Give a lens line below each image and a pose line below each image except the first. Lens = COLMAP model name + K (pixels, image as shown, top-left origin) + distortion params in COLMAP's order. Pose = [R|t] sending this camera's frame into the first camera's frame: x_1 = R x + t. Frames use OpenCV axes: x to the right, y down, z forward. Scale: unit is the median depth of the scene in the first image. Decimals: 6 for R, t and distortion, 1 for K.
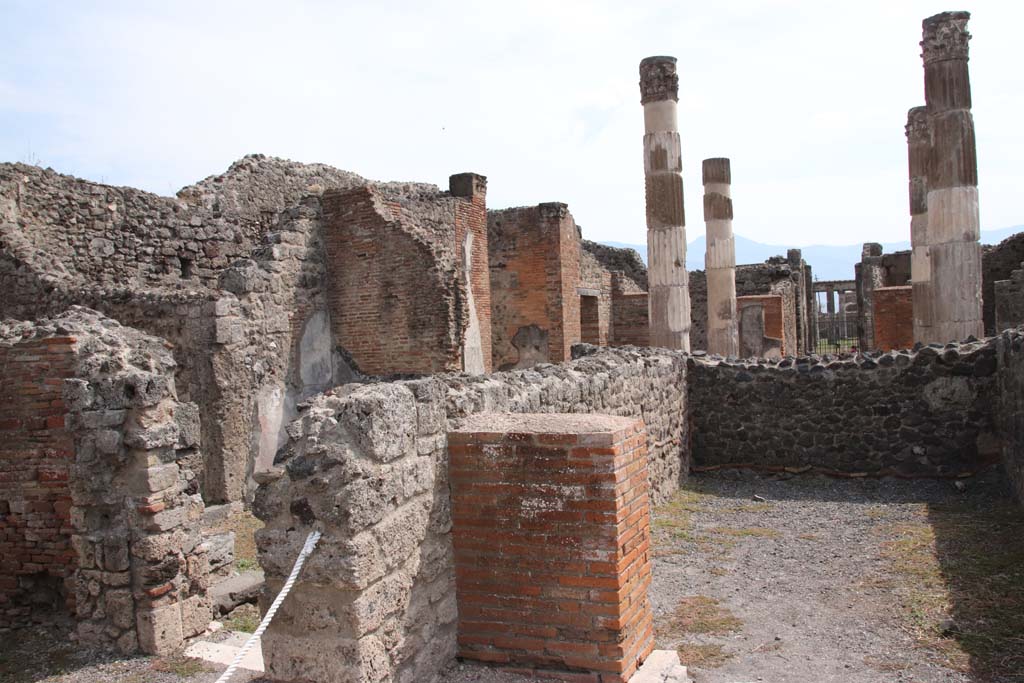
lens RADIAL K [[844.1, 0, 533.9], [0, 844.1, 346.1], [0, 0, 1]] dist [-0.113597, 0.139405]
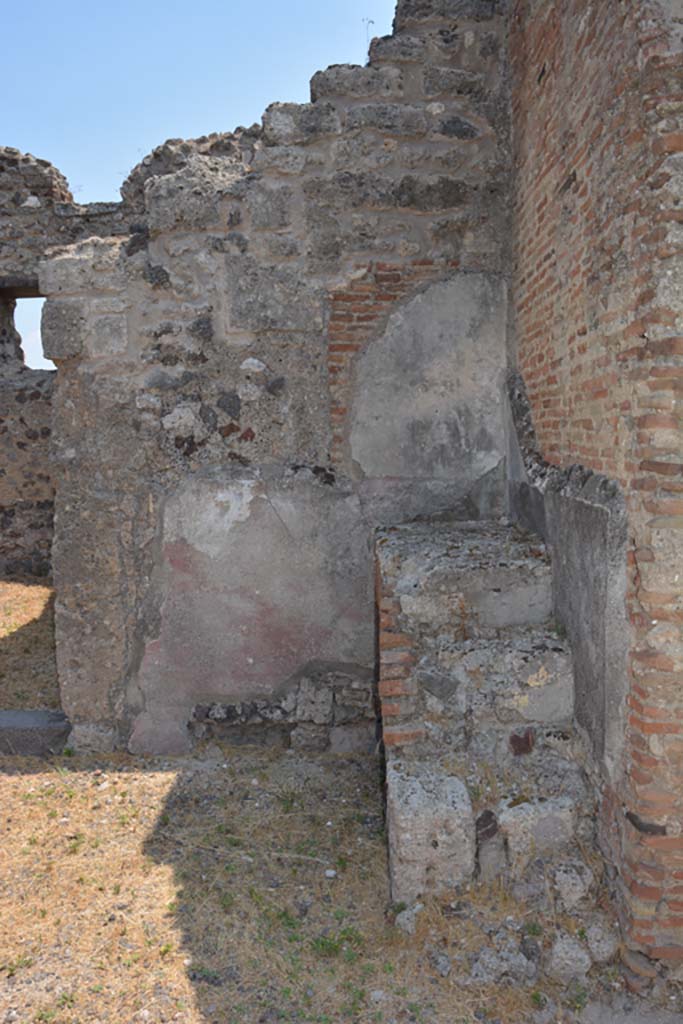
lens RADIAL K [[821.1, 0, 341.5], [0, 821.1, 512.0], [0, 0, 1]] dist [-0.173284, 0.131427]
pose [[0.310009, 0.125328, -0.942437, 0.059797], [-0.024786, 0.992002, 0.123766, 0.016373], [0.950411, -0.015010, 0.310635, 0.835391]]
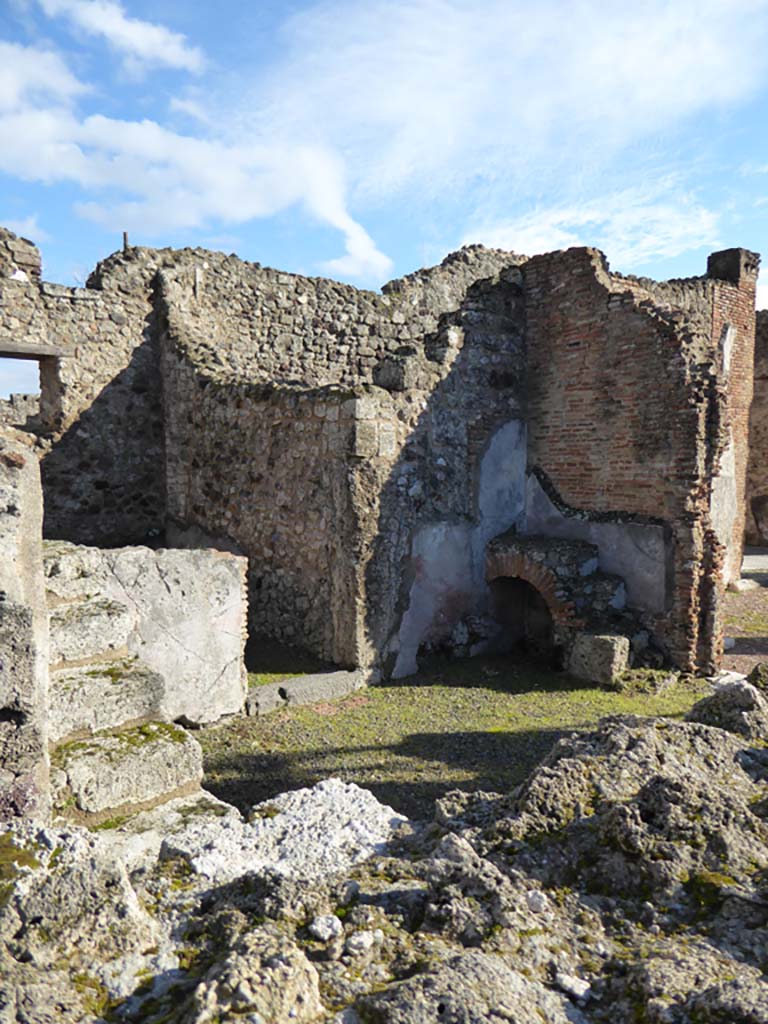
lens RADIAL K [[720.4, 0, 384.0], [0, 720.4, 512.0], [0, 0, 1]] dist [-0.025794, -0.002443]
pose [[0.876939, 0.084608, -0.473095, -0.043612], [-0.050753, 0.995181, 0.083901, -0.007571], [0.477913, -0.049565, 0.877007, 0.372274]]
